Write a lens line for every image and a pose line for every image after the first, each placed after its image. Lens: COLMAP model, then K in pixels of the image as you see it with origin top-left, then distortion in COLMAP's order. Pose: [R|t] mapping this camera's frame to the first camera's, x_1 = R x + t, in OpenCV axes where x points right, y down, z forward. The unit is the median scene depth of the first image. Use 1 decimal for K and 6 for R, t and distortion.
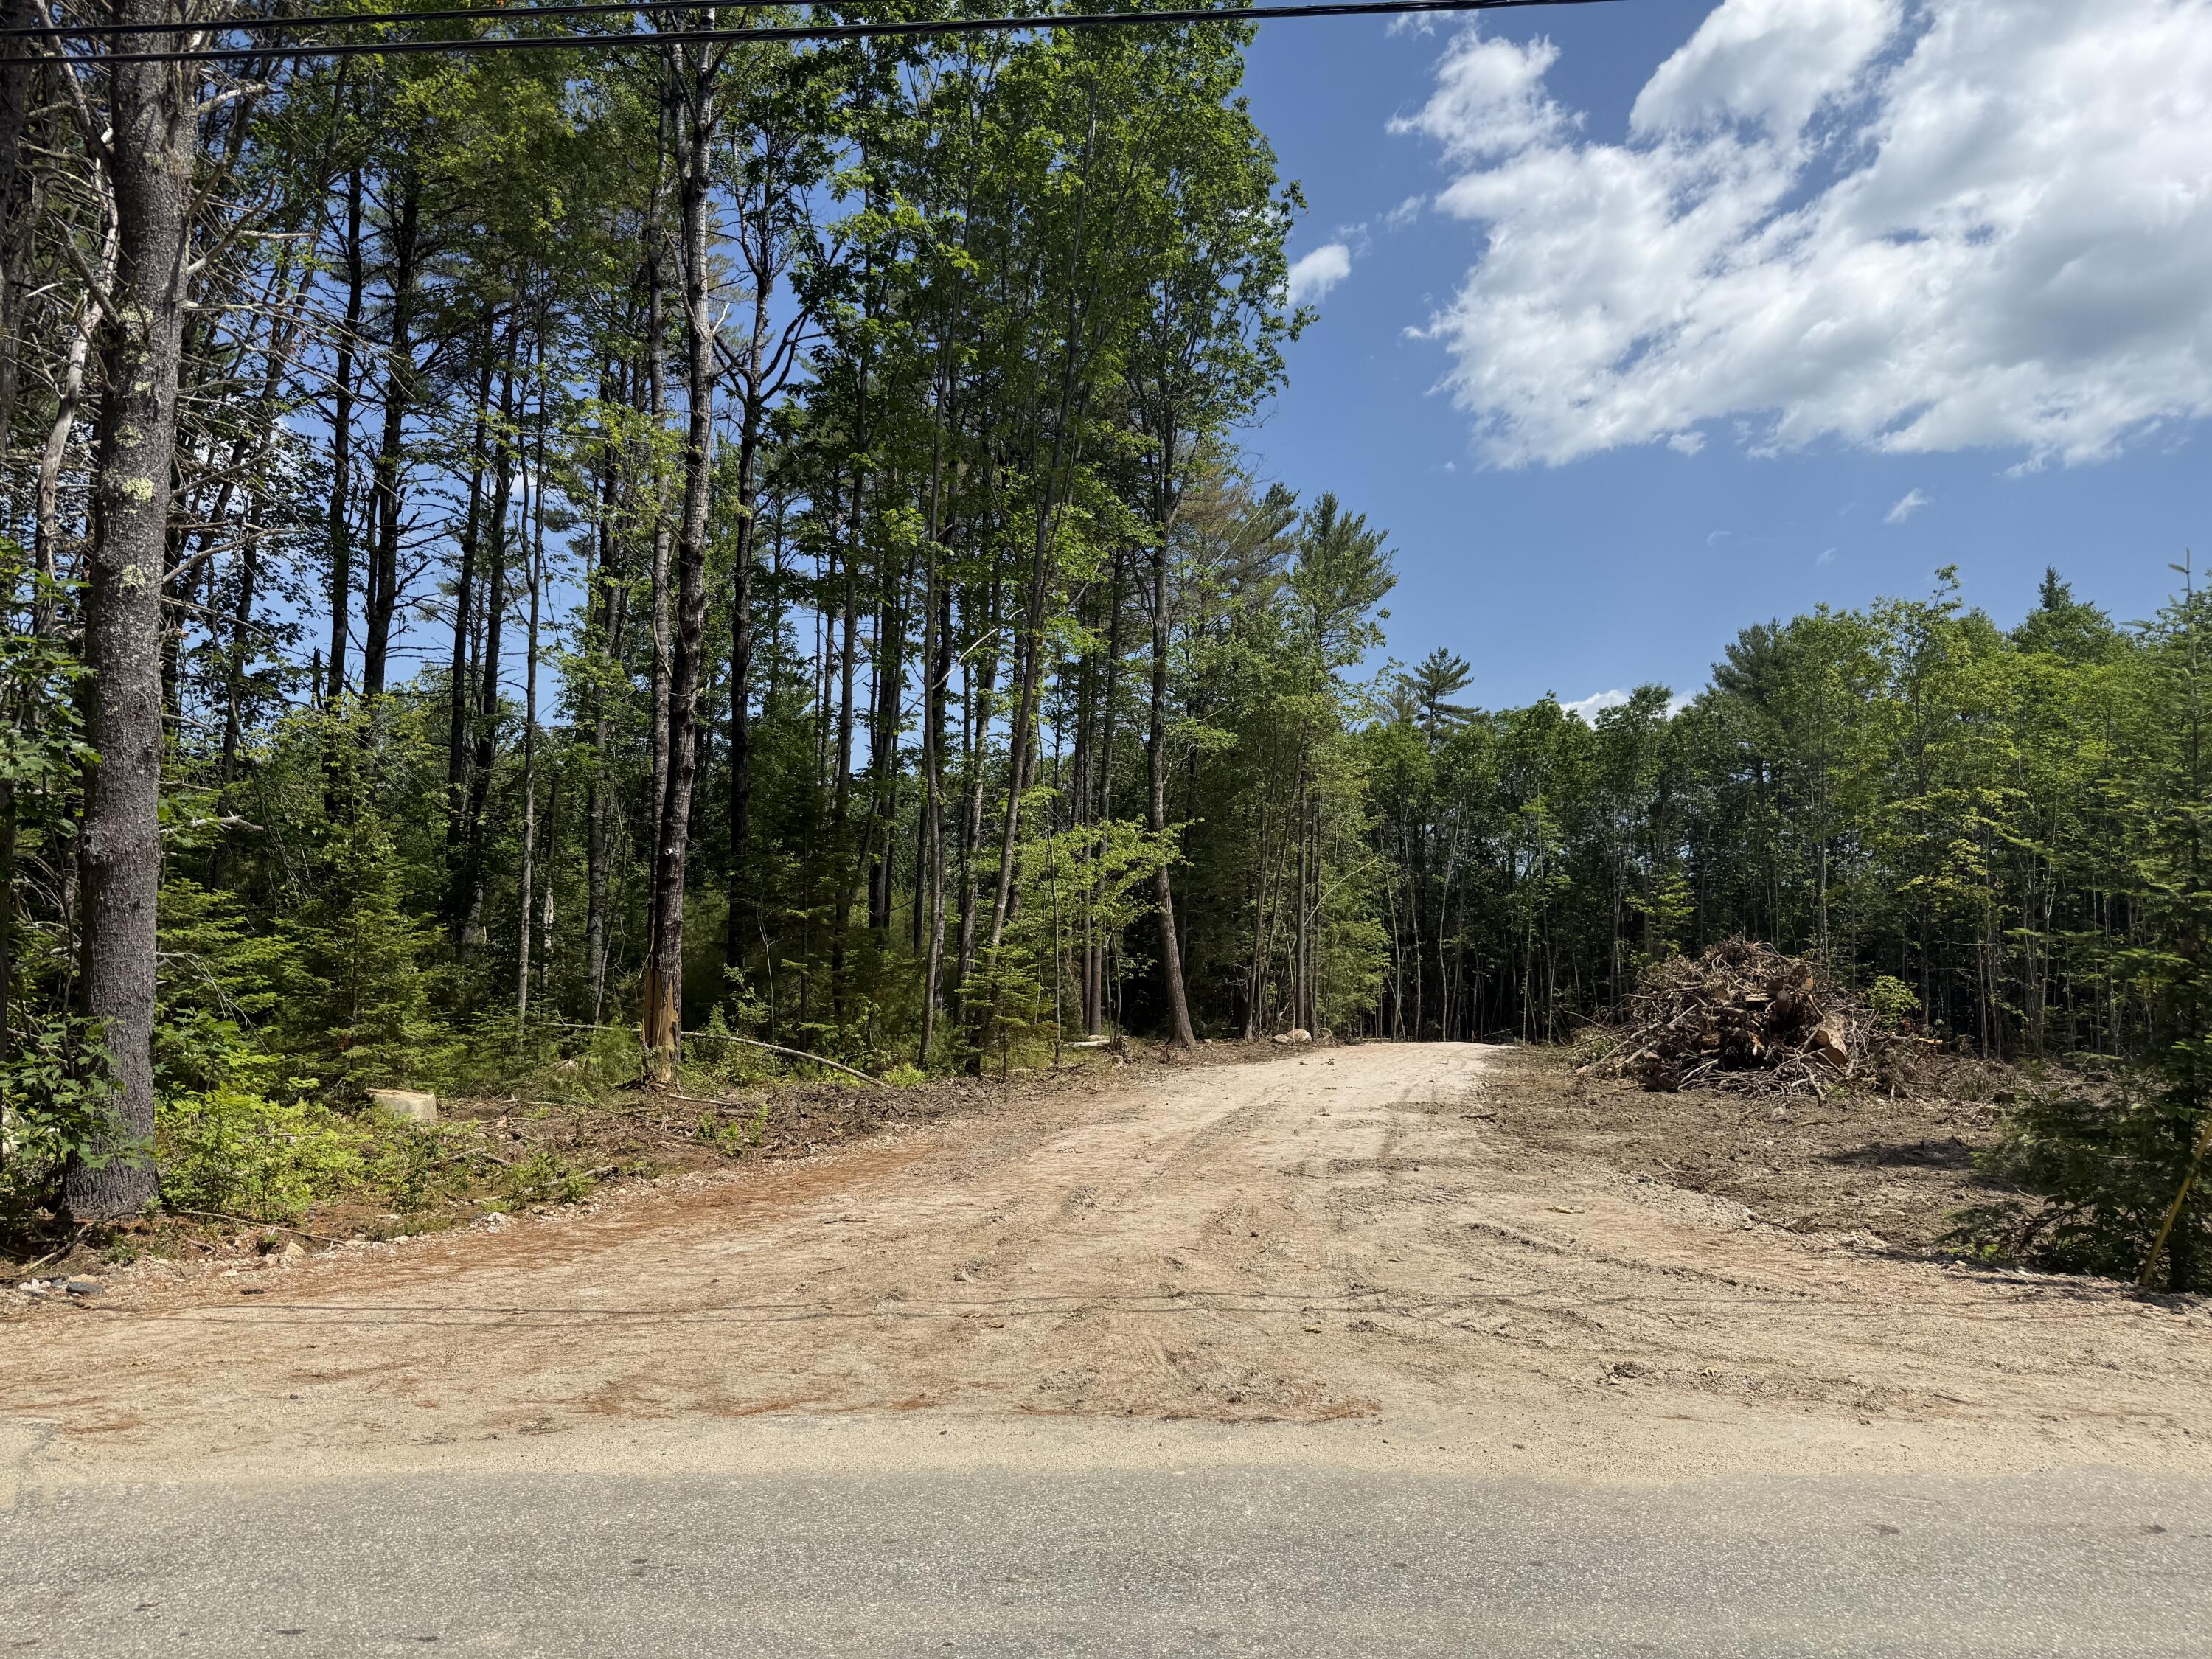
lens RADIAL K [[1552.0, 0, 1100.0], [0, 1552.0, 906.3], [0, 0, 1]] dist [0.085344, -0.117533]
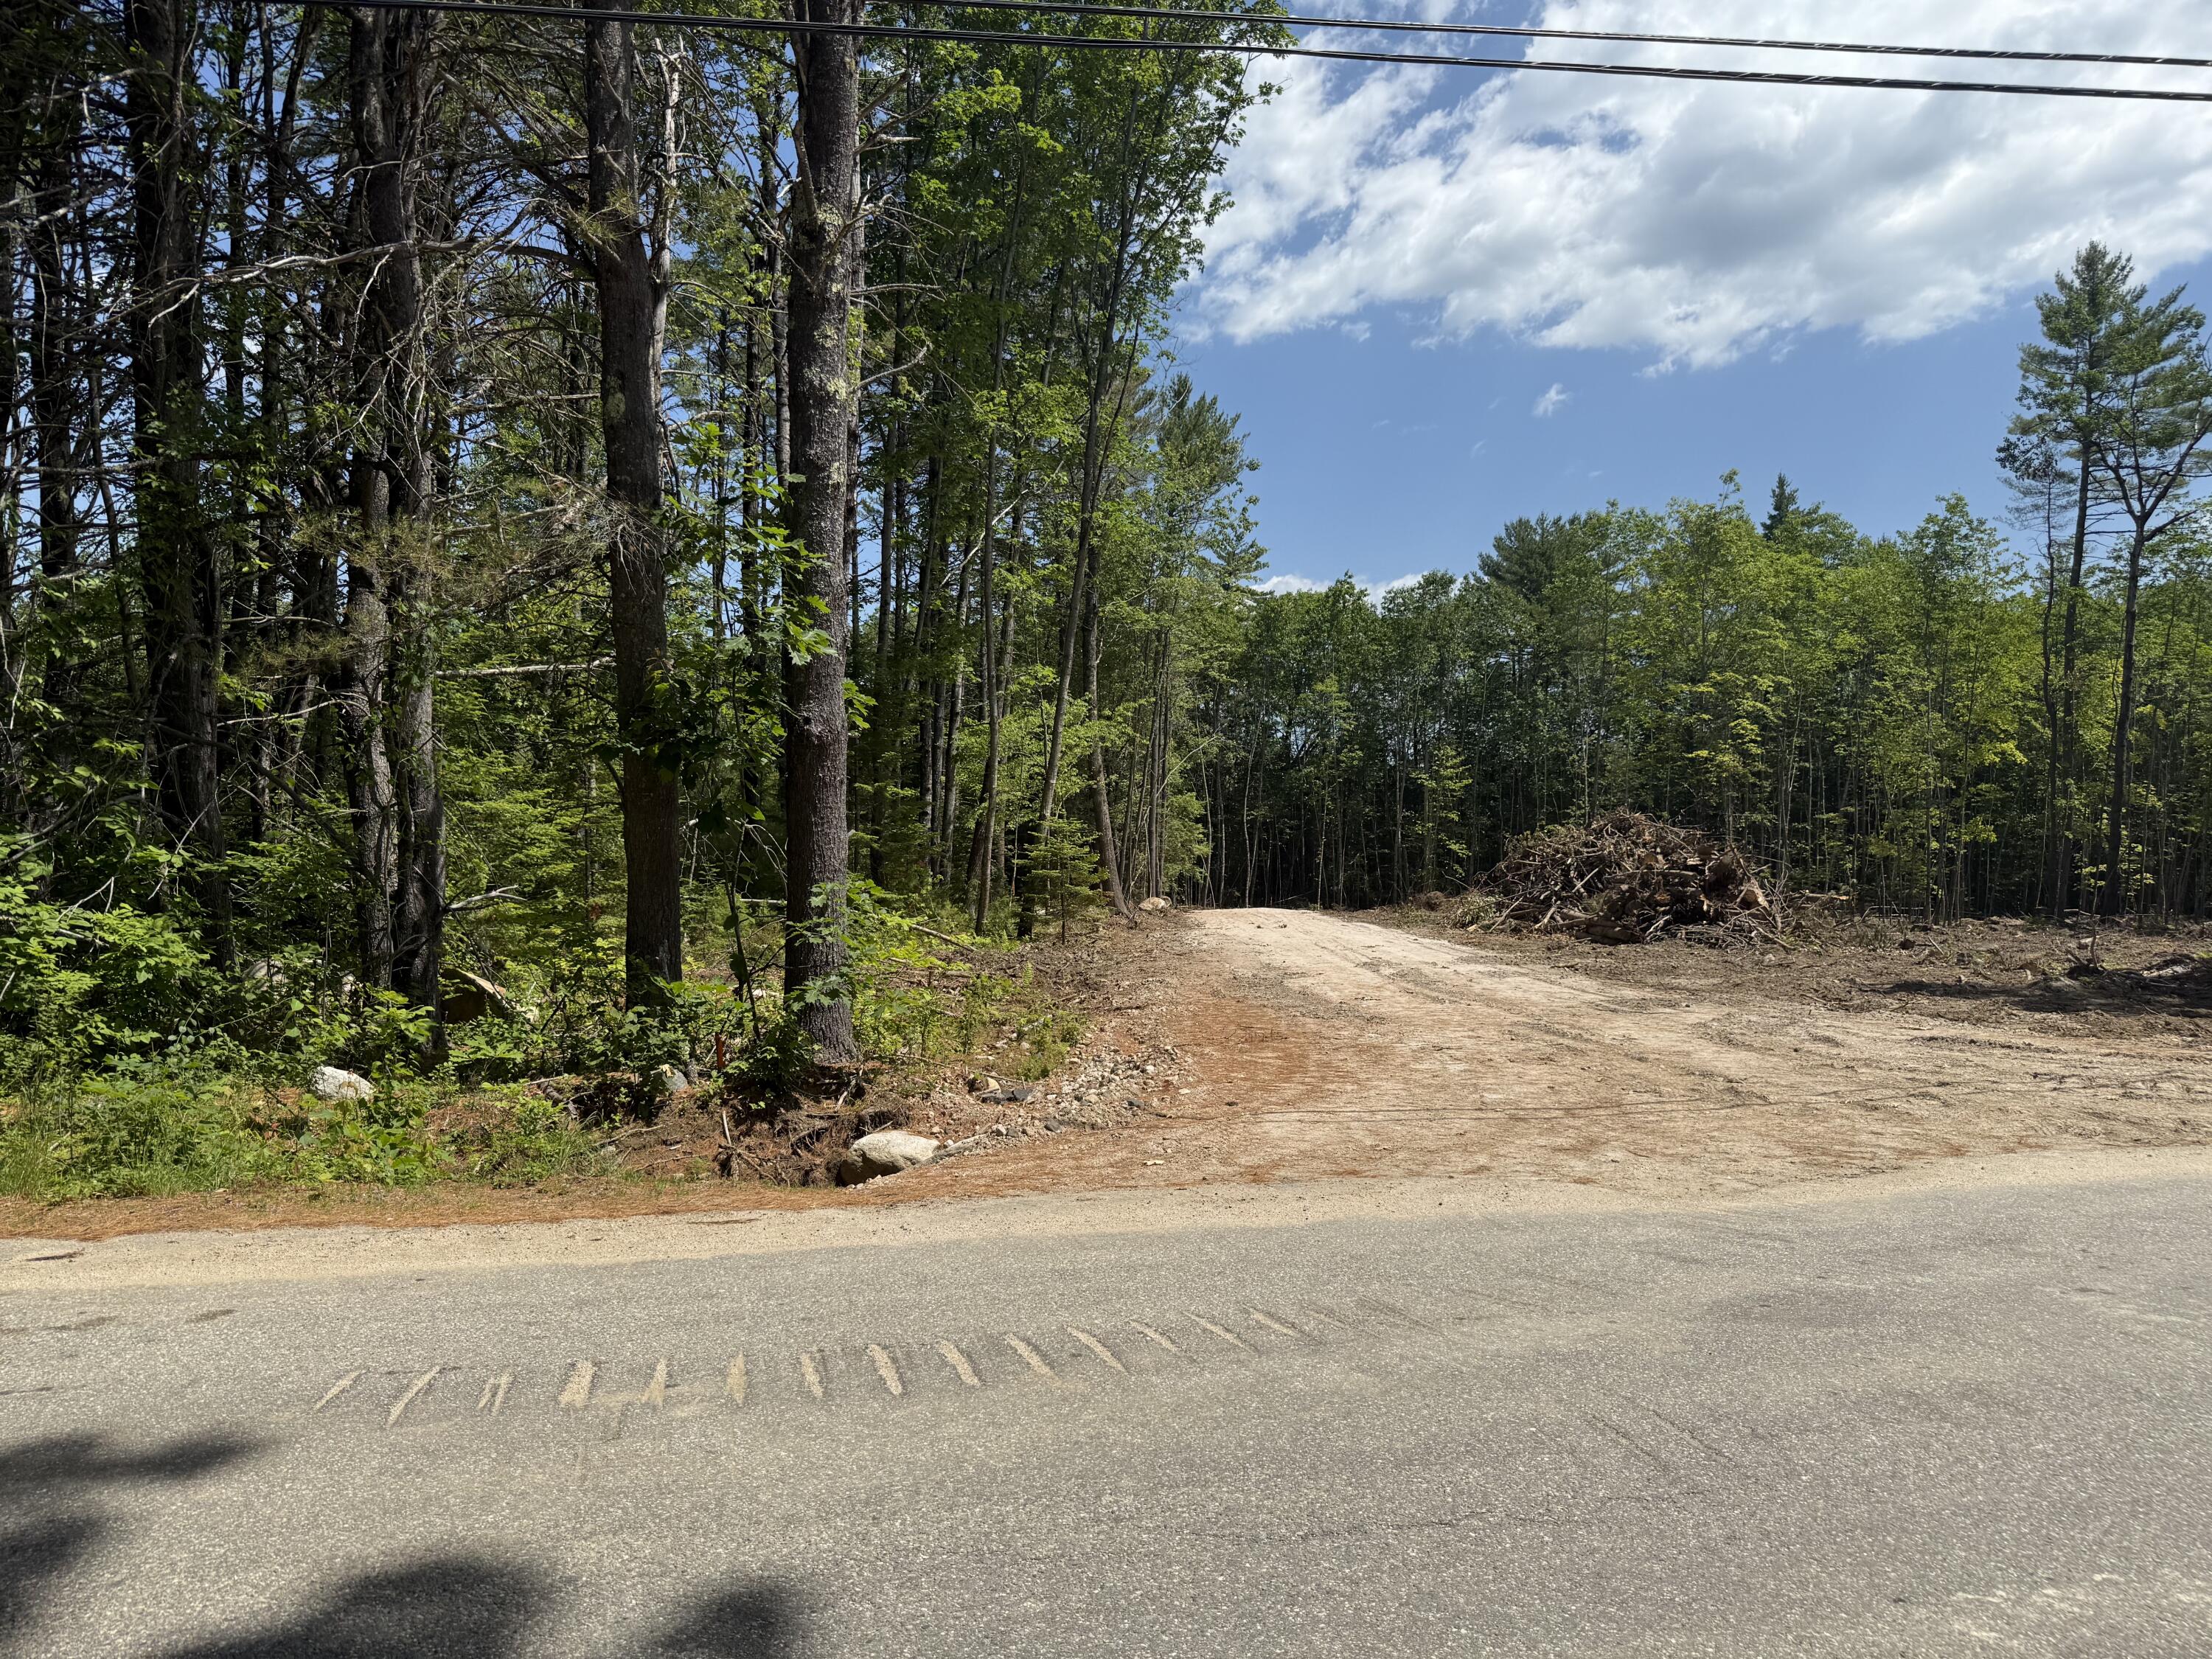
lens RADIAL K [[1552.0, 0, 1100.0], [0, 1552.0, 906.3], [0, 0, 1]] dist [0.085344, -0.117533]
pose [[0.980124, -0.013532, 0.197925, -0.113962], [-0.002688, 0.996674, 0.081453, -0.000540], [-0.198369, -0.080366, 0.976827, -0.017114]]
